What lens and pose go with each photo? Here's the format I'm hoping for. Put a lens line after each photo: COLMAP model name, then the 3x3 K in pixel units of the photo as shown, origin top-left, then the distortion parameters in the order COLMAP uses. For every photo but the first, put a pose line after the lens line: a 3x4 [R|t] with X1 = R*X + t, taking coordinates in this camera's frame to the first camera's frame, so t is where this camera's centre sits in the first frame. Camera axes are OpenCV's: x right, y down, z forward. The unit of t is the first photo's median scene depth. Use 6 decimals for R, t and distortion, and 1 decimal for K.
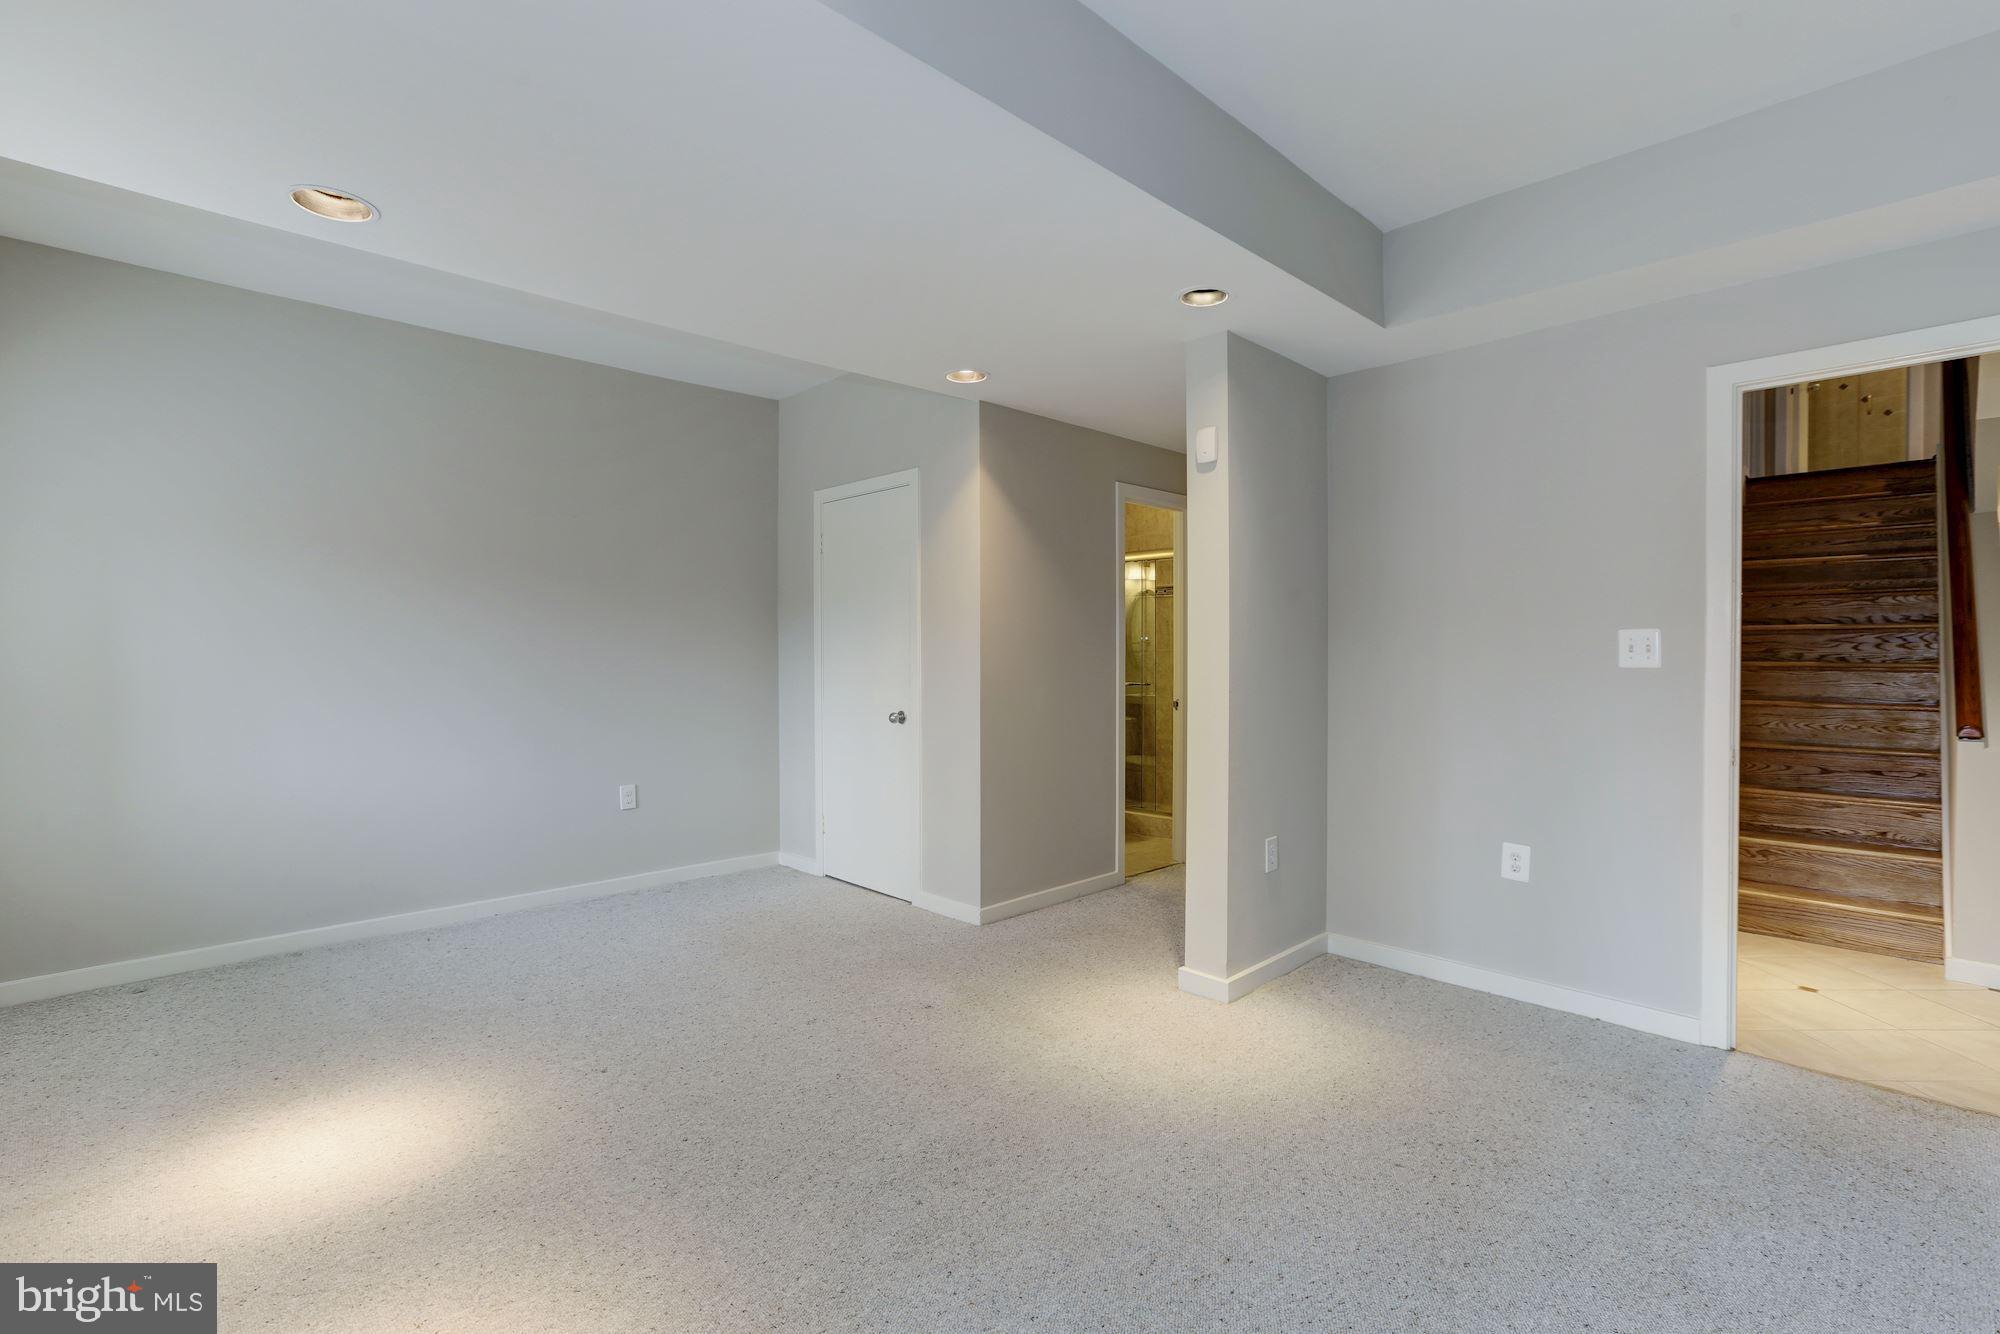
lens RADIAL K [[913.9, 0, 1003.9], [0, 913.9, 657.5], [0, 0, 1]] dist [-0.036944, 0.018896]
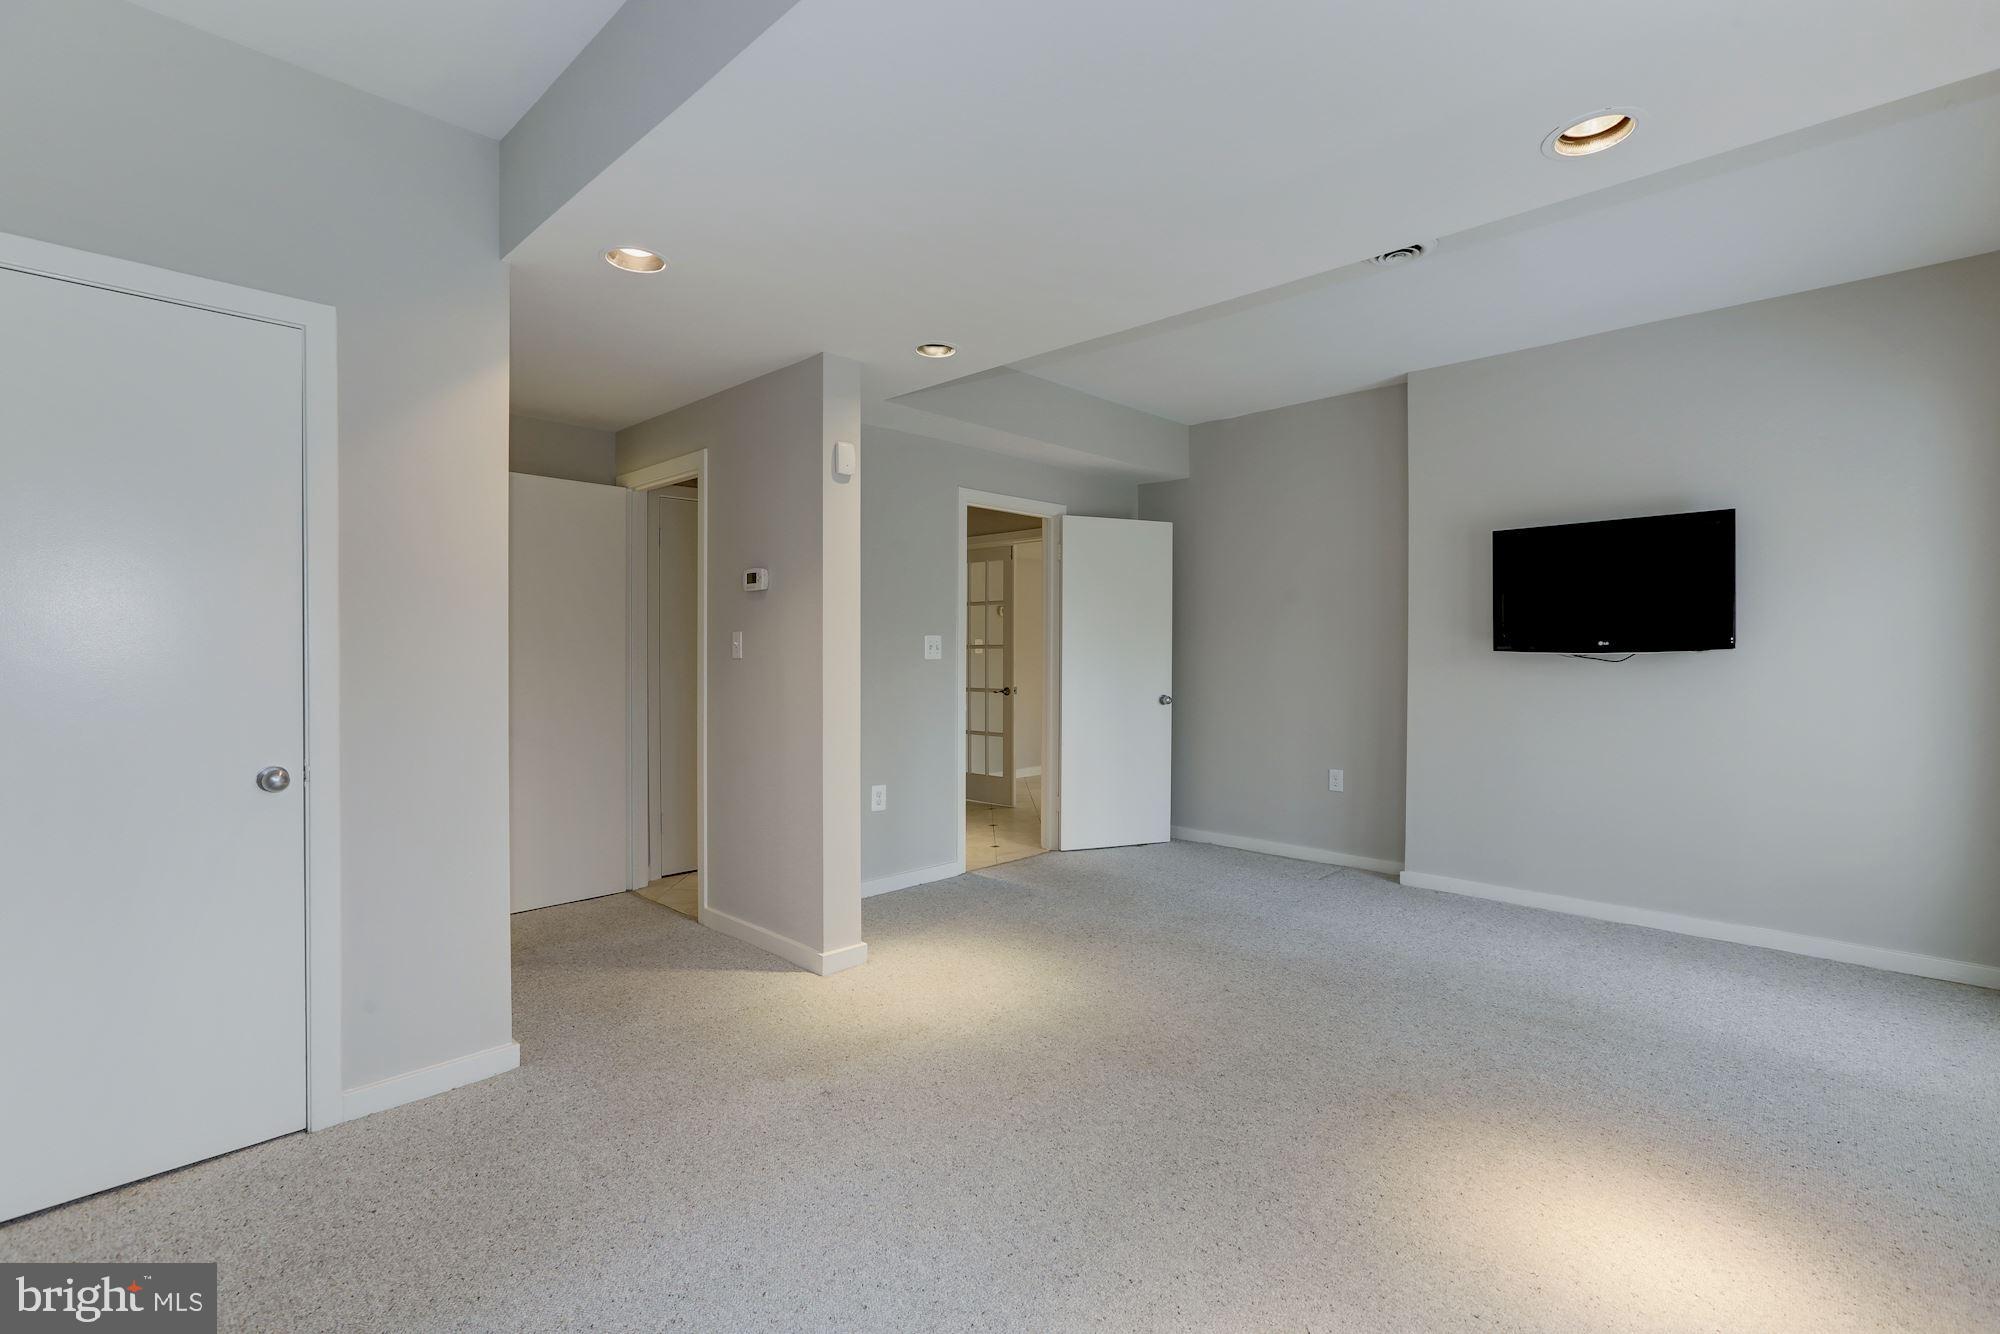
lens RADIAL K [[913.9, 0, 1003.9], [0, 913.9, 657.5], [0, 0, 1]] dist [-0.036944, 0.018896]
pose [[-0.031736, -0.010087, 0.999445, -0.873213], [0.005997, 0.999929, 0.010283, -0.007508], [-0.999478, 0.006320, -0.031673, 0.853452]]
